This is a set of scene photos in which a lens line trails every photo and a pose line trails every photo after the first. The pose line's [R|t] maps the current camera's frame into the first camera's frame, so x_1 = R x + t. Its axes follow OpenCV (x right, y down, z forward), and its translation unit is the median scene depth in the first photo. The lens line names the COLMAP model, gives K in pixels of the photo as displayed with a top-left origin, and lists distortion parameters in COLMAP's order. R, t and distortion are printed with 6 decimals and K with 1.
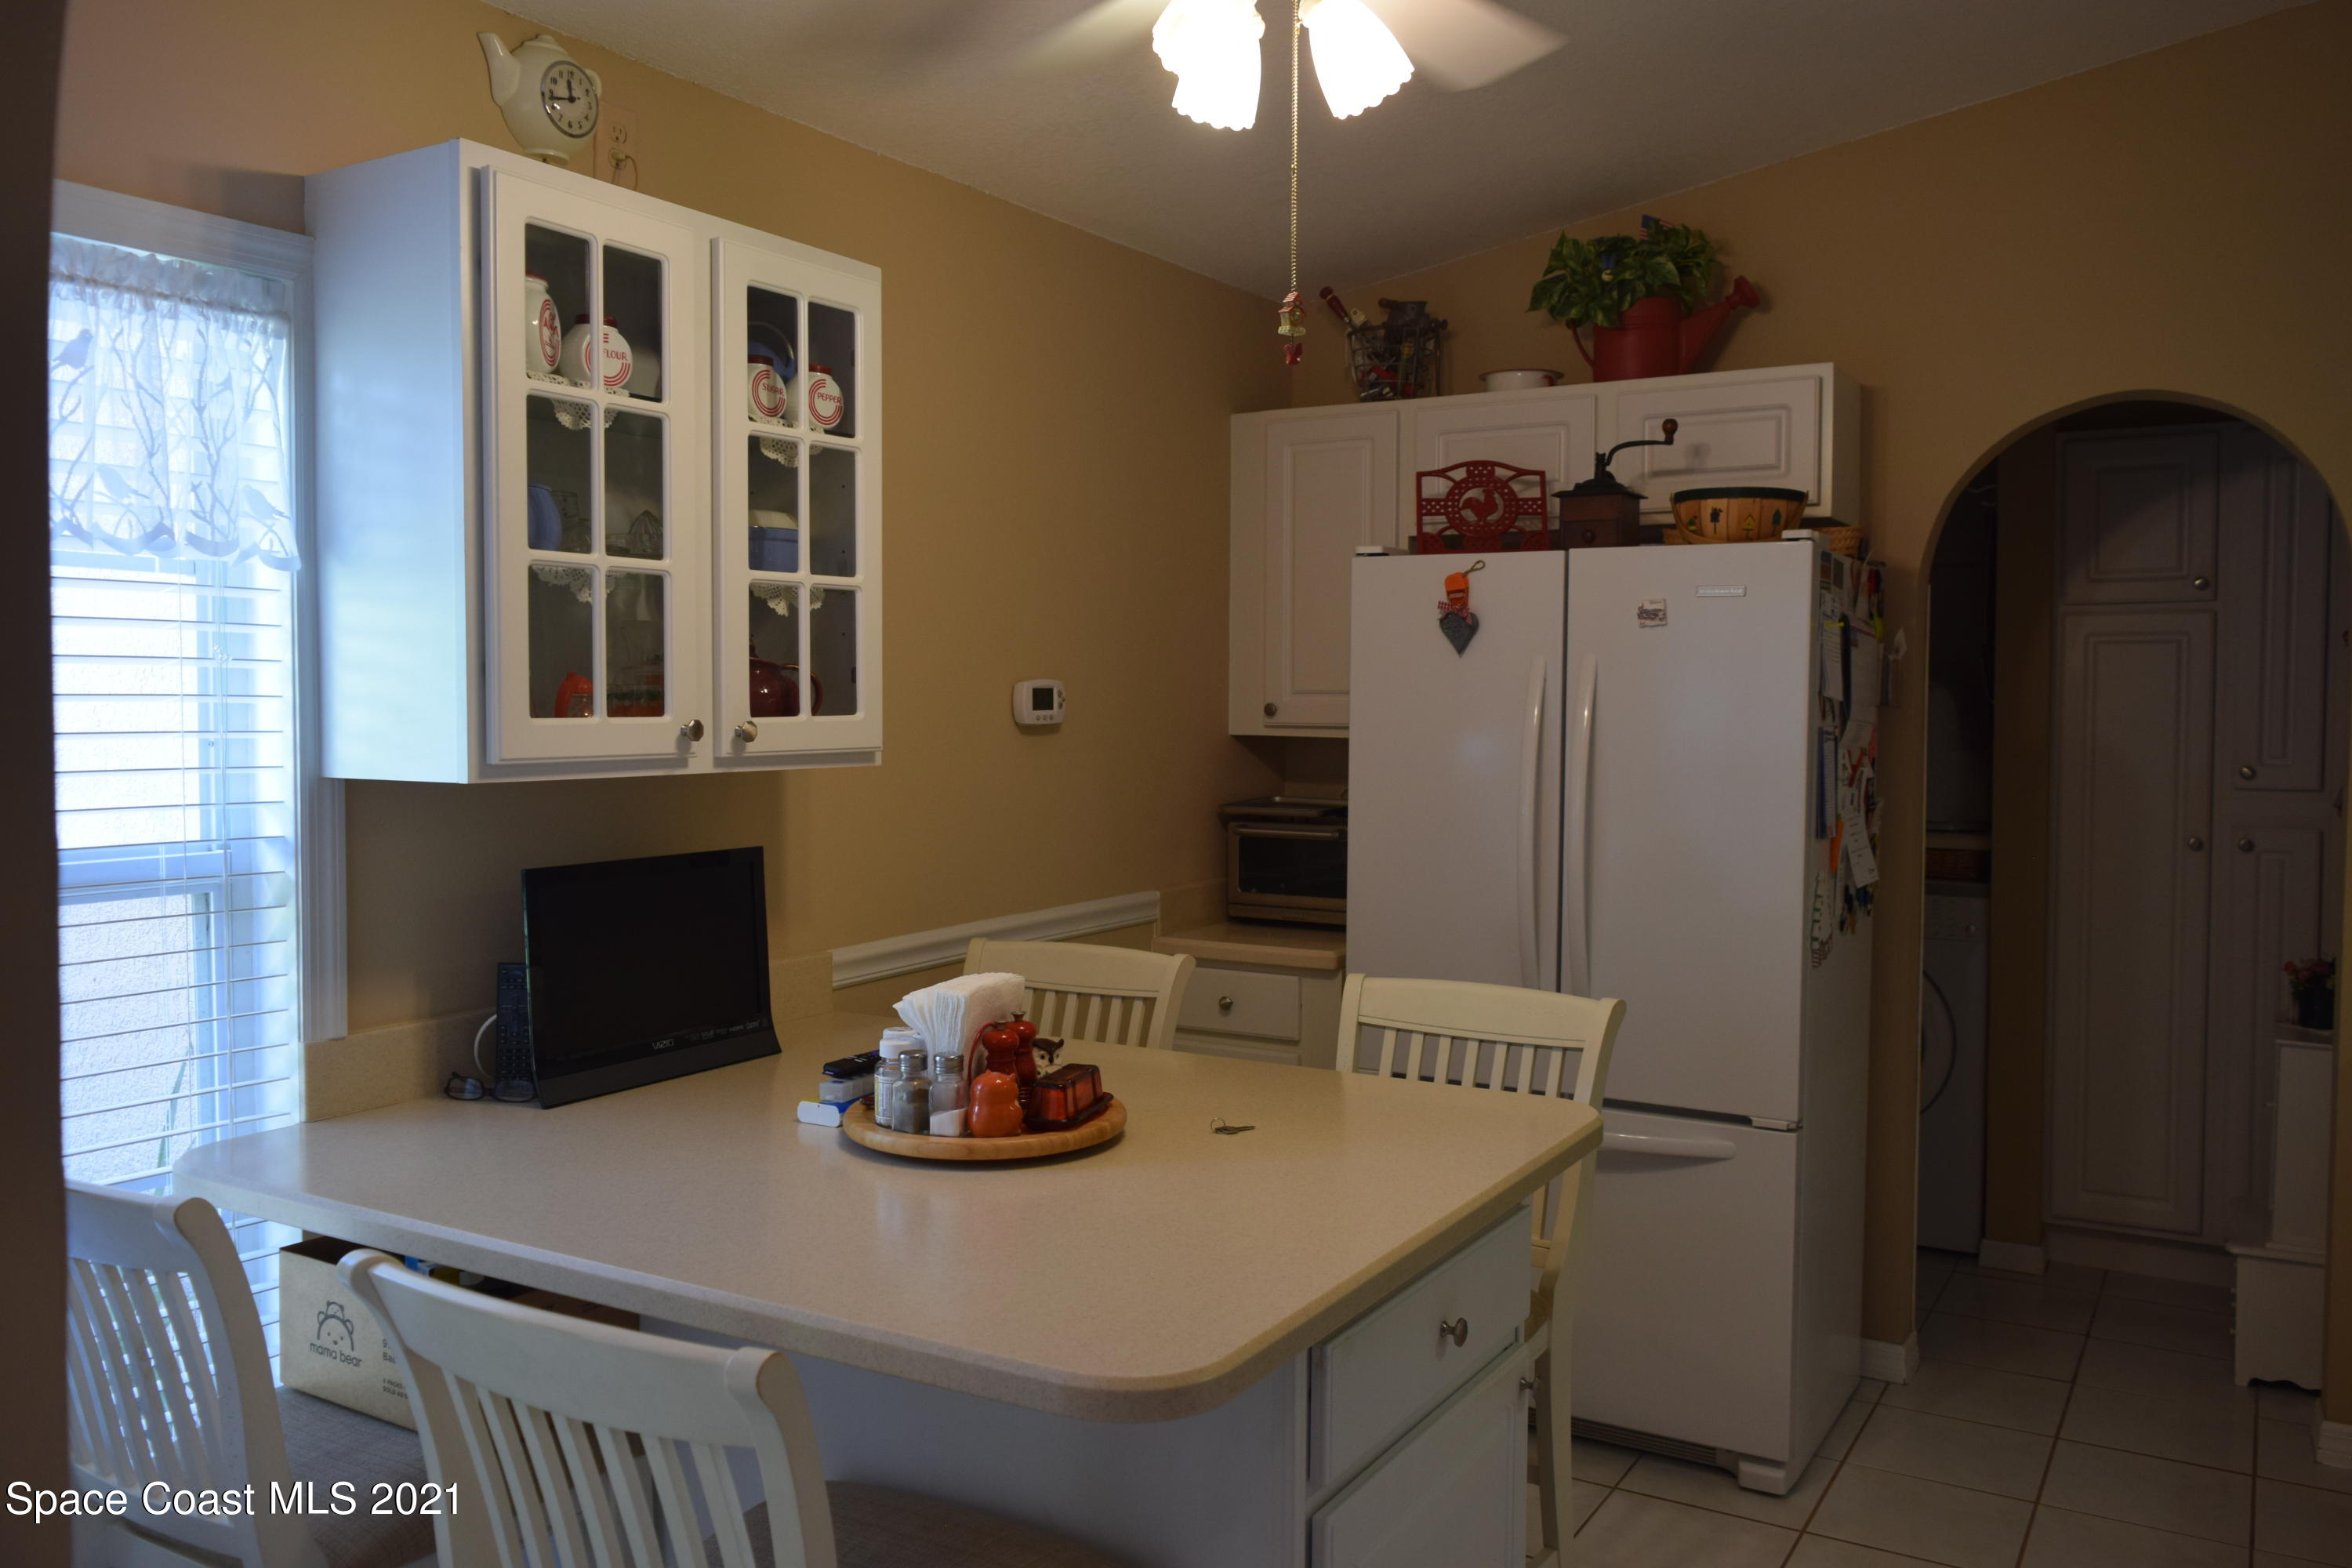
lens RADIAL K [[1838.9, 0, 1167.0], [0, 1838.9, 779.5], [0, 0, 1]] dist [-0.011858, 0.009506]
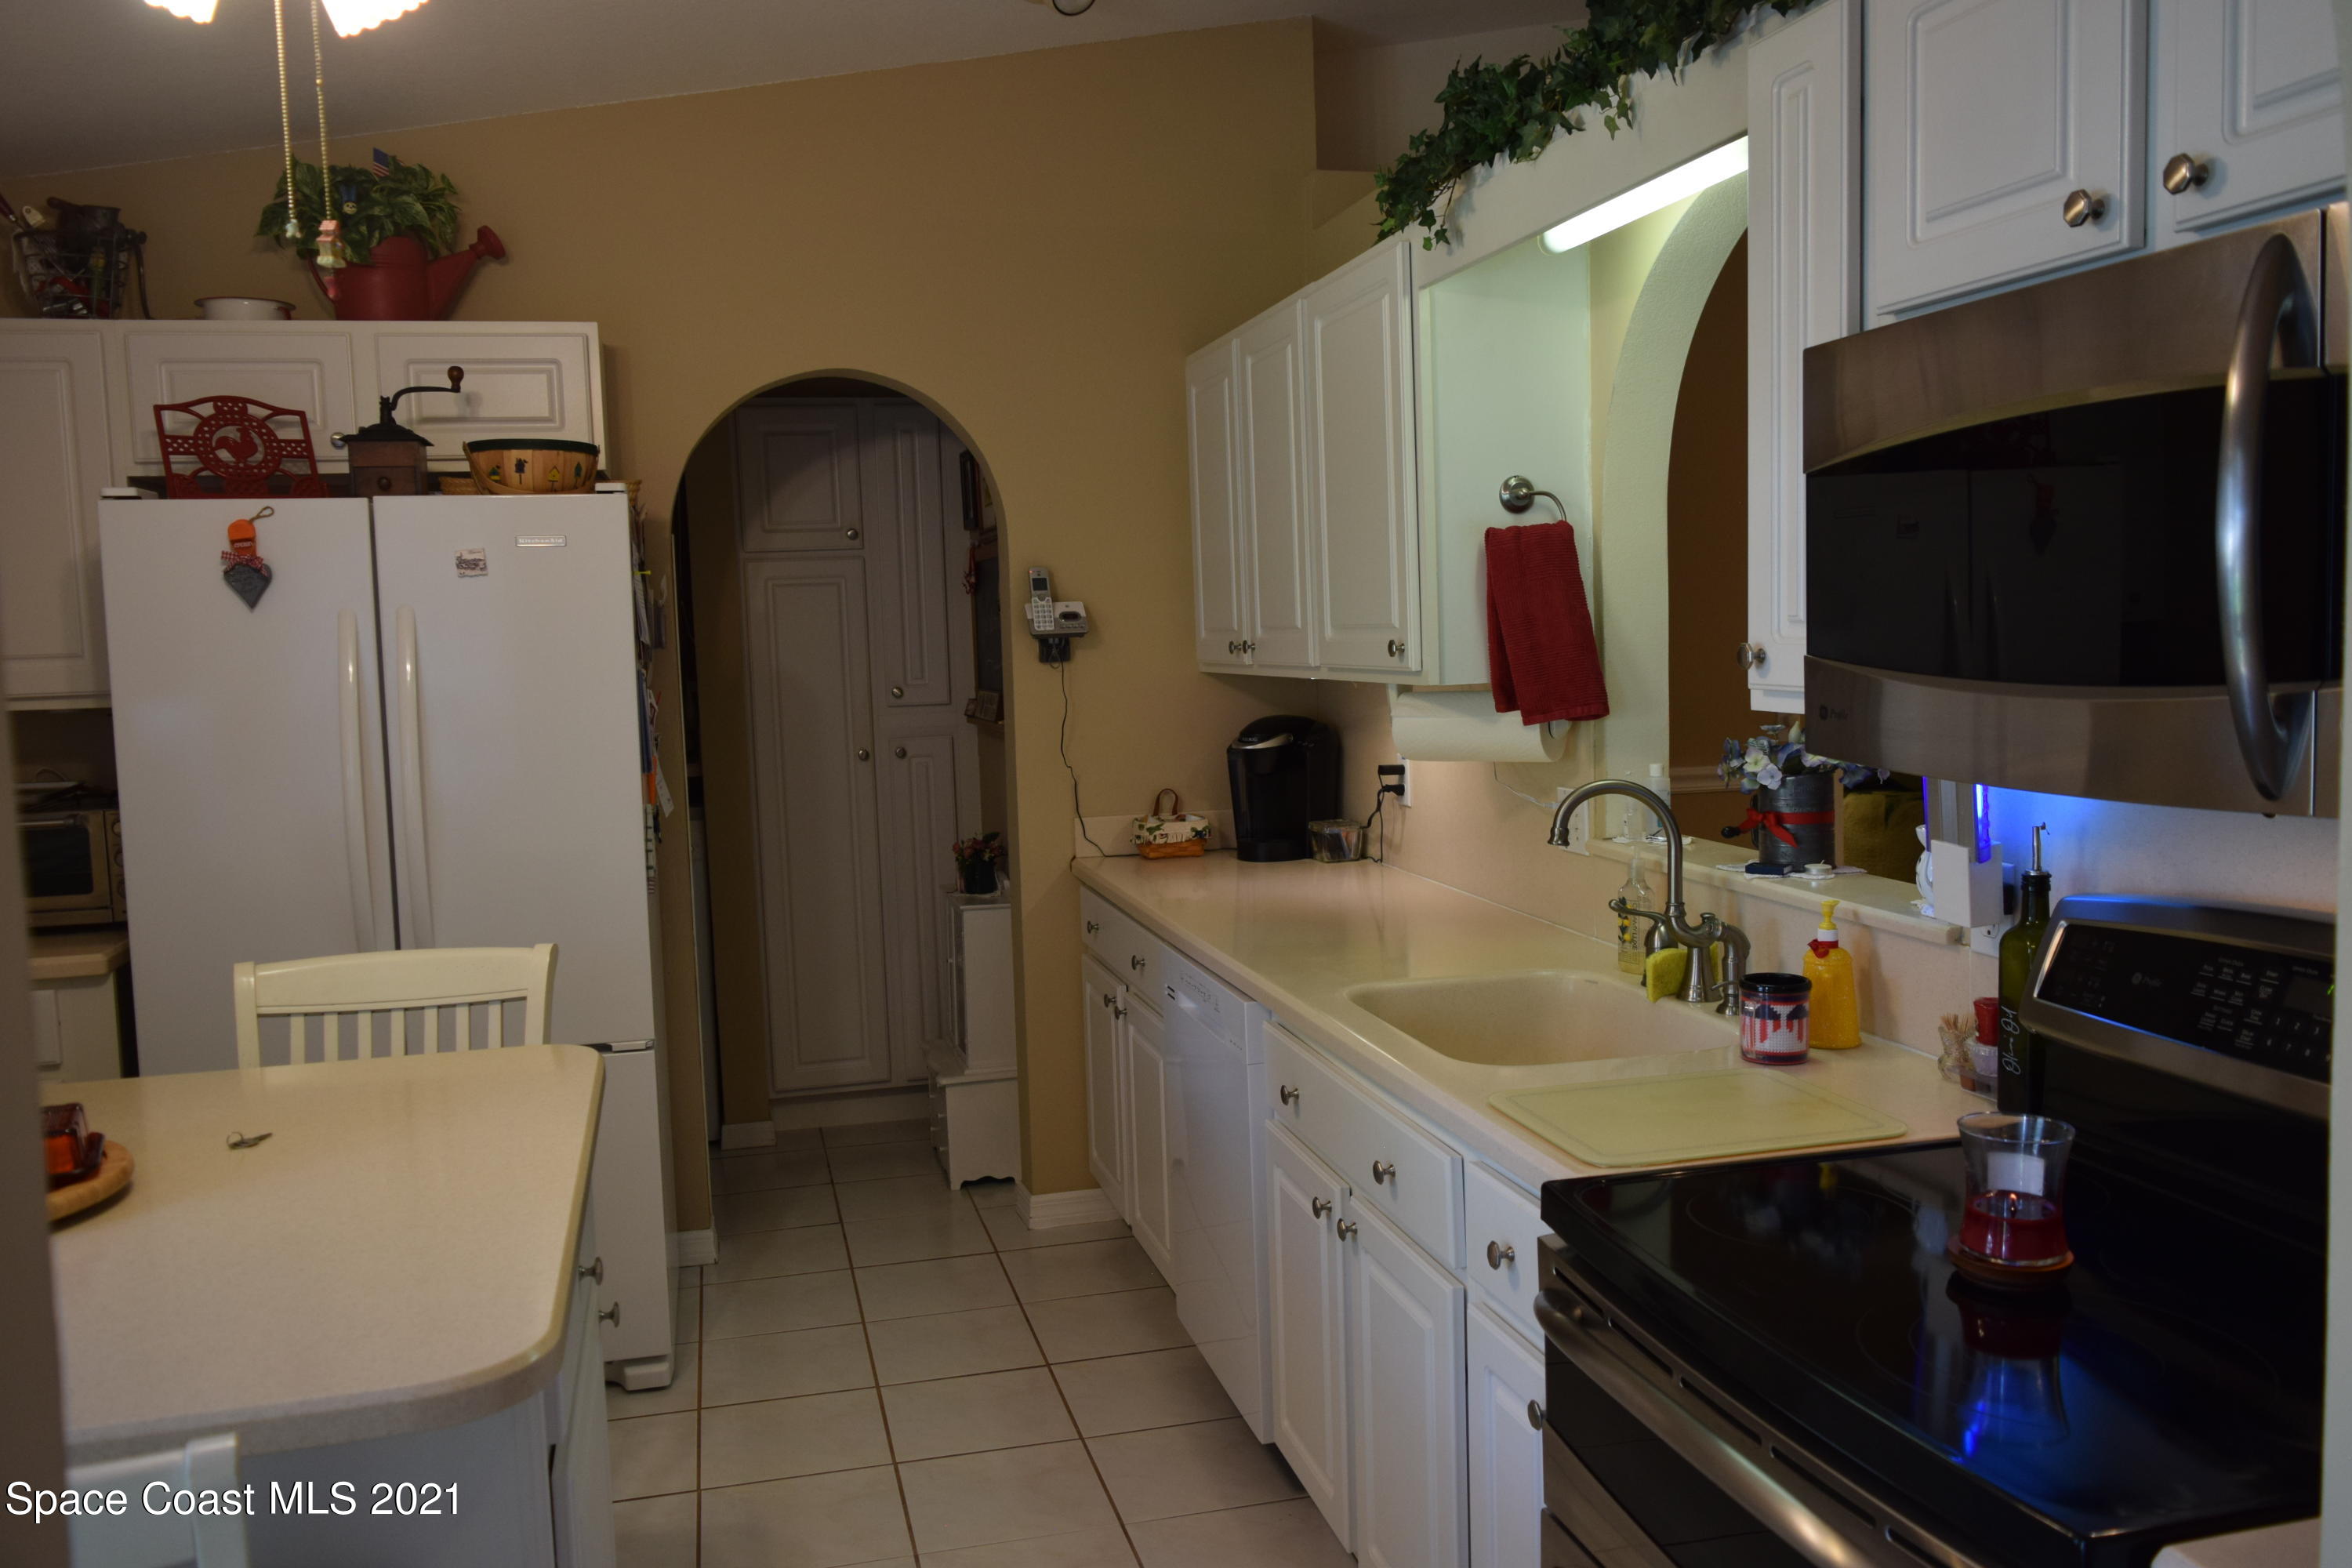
lens RADIAL K [[1838.4, 0, 1174.1], [0, 1838.4, 775.6], [0, 0, 1]] dist [-0.003641, -0.001792]
pose [[0.702606, -0.086510, 0.706301, -0.168009], [0.066614, 0.996220, 0.055754, -0.005332], [-0.708455, 0.007877, 0.705712, 0.025692]]
